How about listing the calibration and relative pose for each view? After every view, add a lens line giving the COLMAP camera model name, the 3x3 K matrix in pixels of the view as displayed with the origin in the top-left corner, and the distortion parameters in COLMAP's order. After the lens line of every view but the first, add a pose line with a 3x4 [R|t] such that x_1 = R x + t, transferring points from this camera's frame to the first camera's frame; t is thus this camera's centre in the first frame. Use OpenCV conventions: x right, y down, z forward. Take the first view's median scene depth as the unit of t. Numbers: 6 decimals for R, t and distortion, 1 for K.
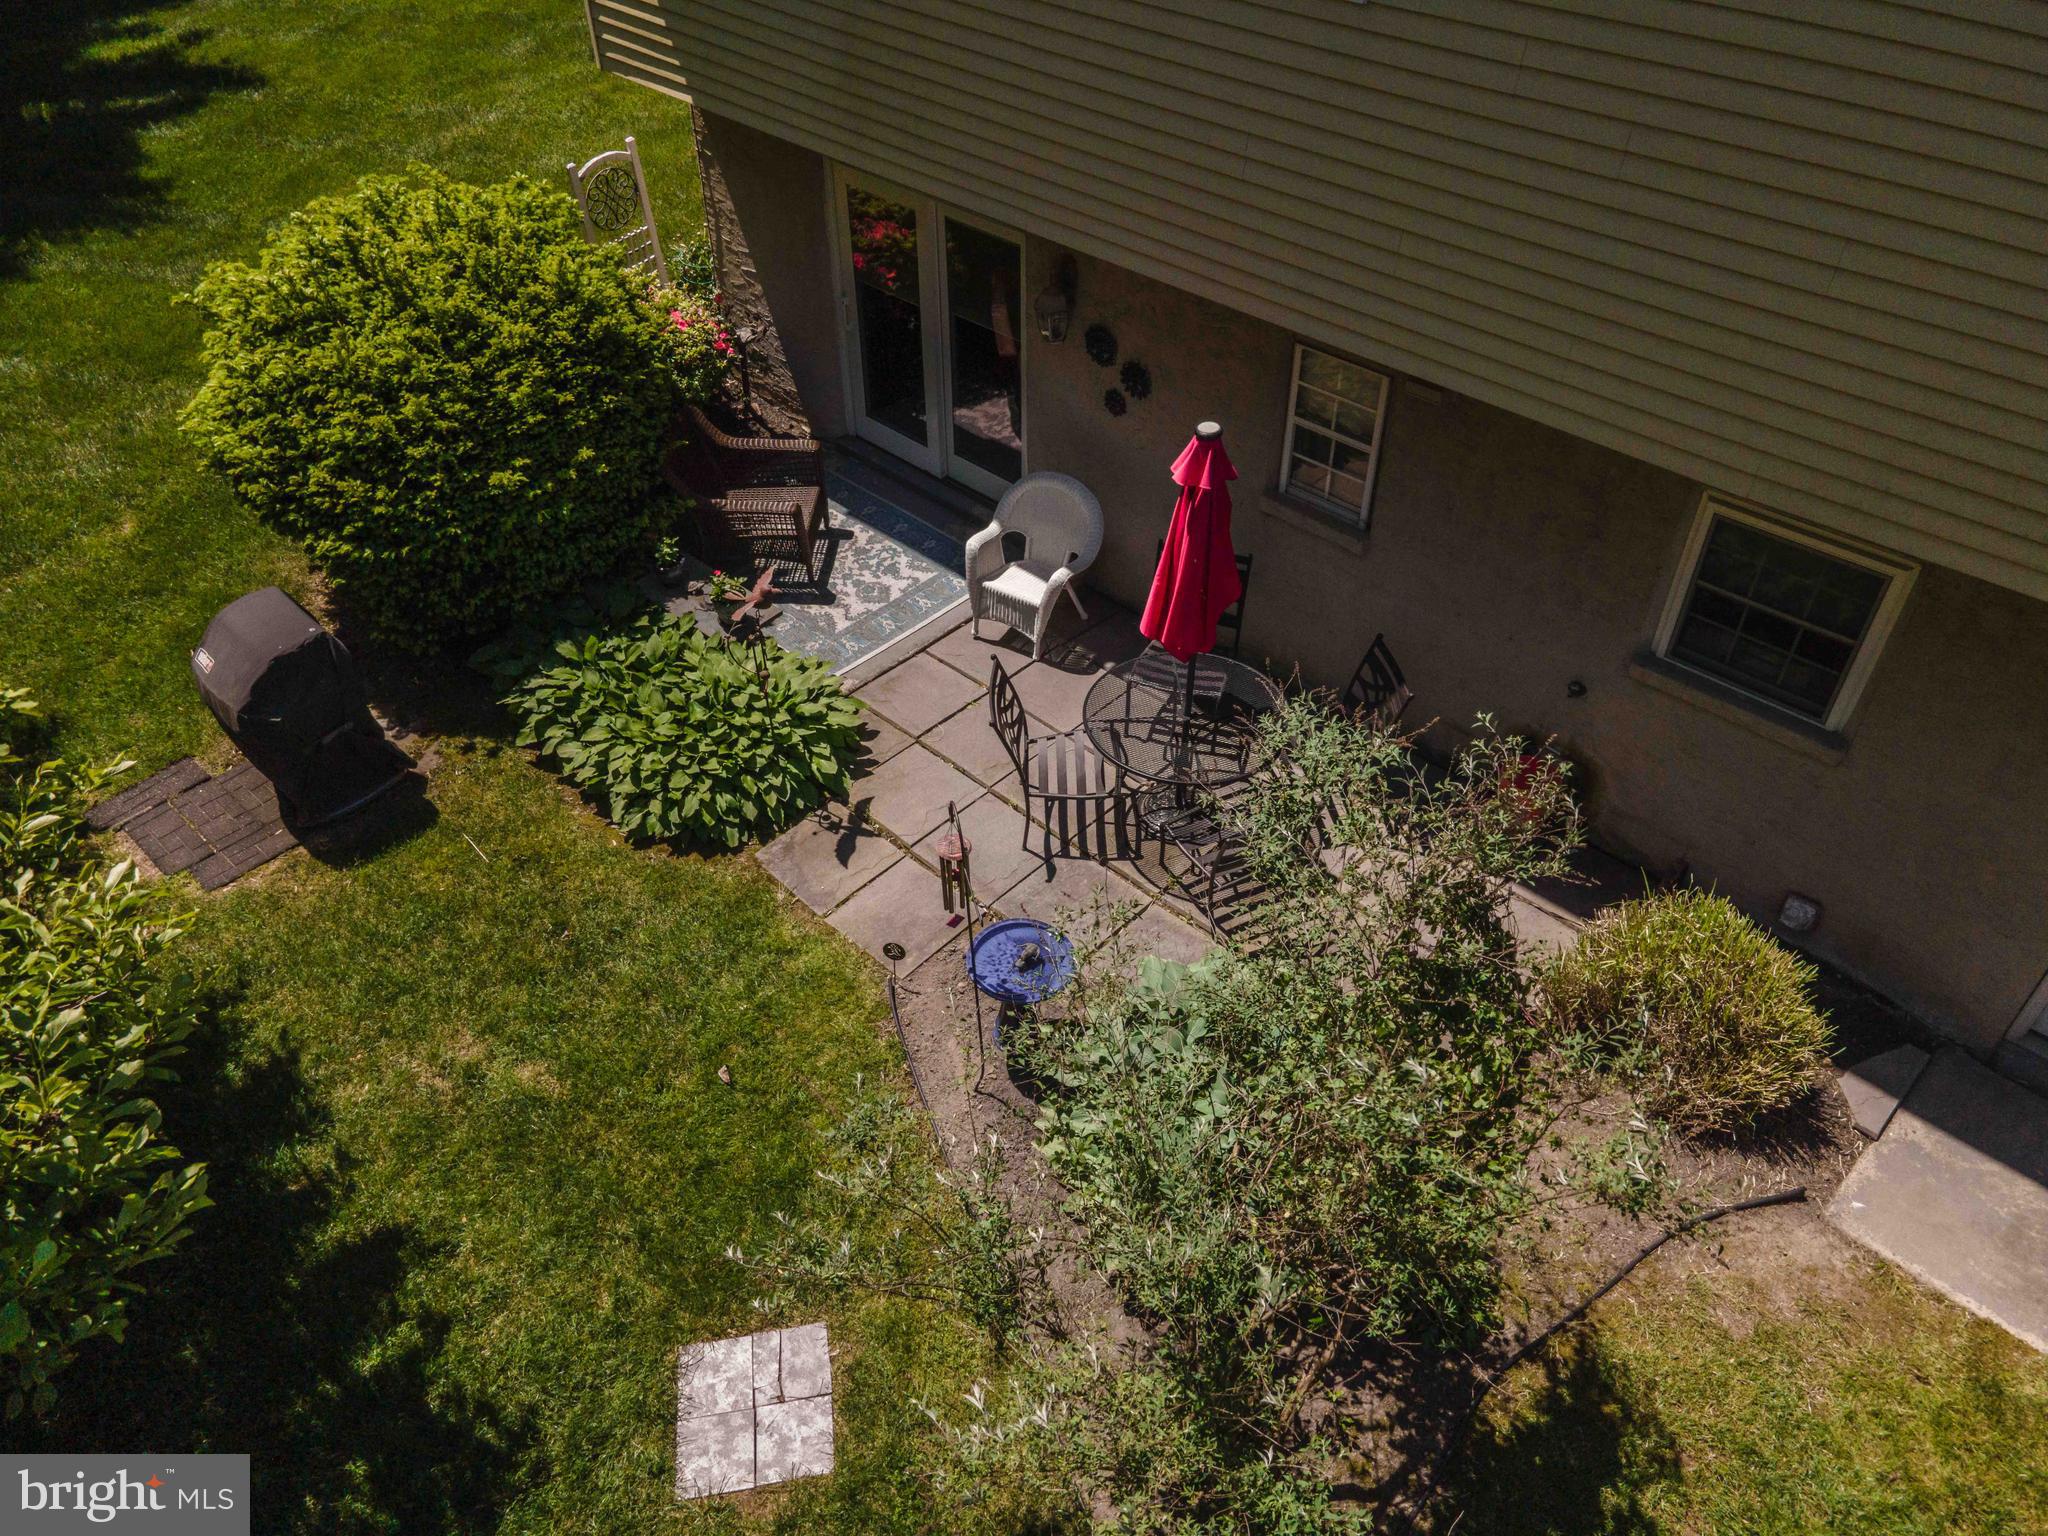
lens RADIAL K [[1493.3, 0, 1024.0], [0, 1493.3, 768.0], [0, 0, 1]] dist [0.023176, 0.000664]
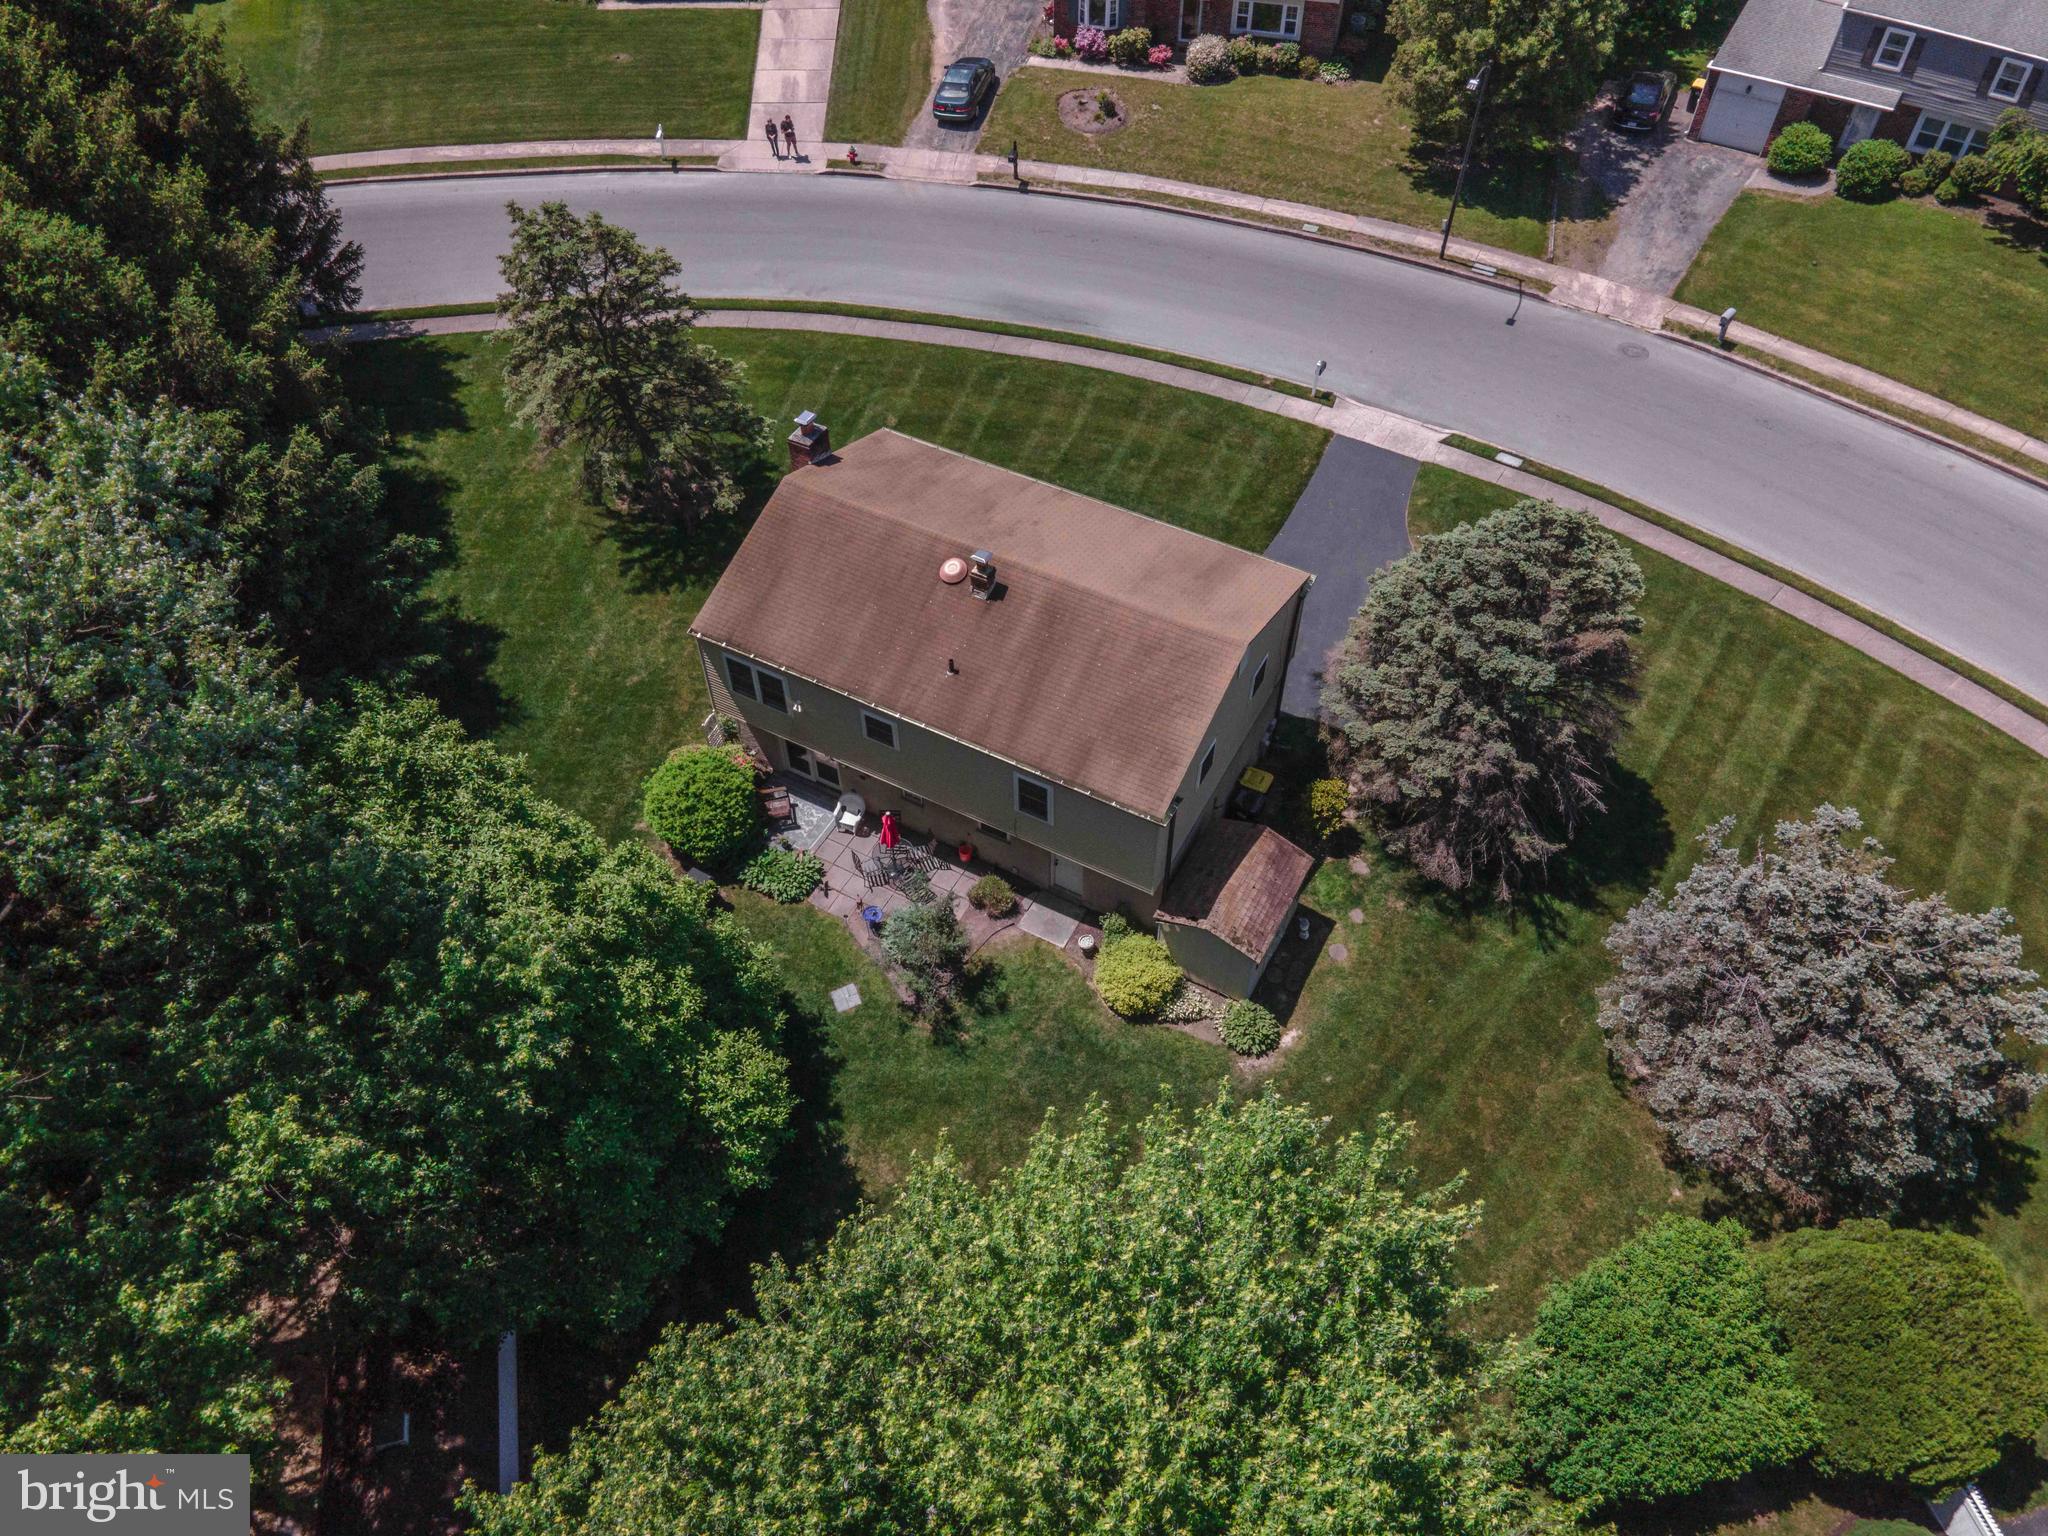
lens RADIAL K [[1482.1, 0, 1028.6], [0, 1482.1, 766.5], [0, 0, 1]] dist [0.034626, 0.001135]
pose [[0.965555, -0.214745, 0.146929, -0.105375], [0.189839, 0.967574, 0.166621, -0.977279], [-0.177946, -0.132989, 0.975012, -3.541097]]
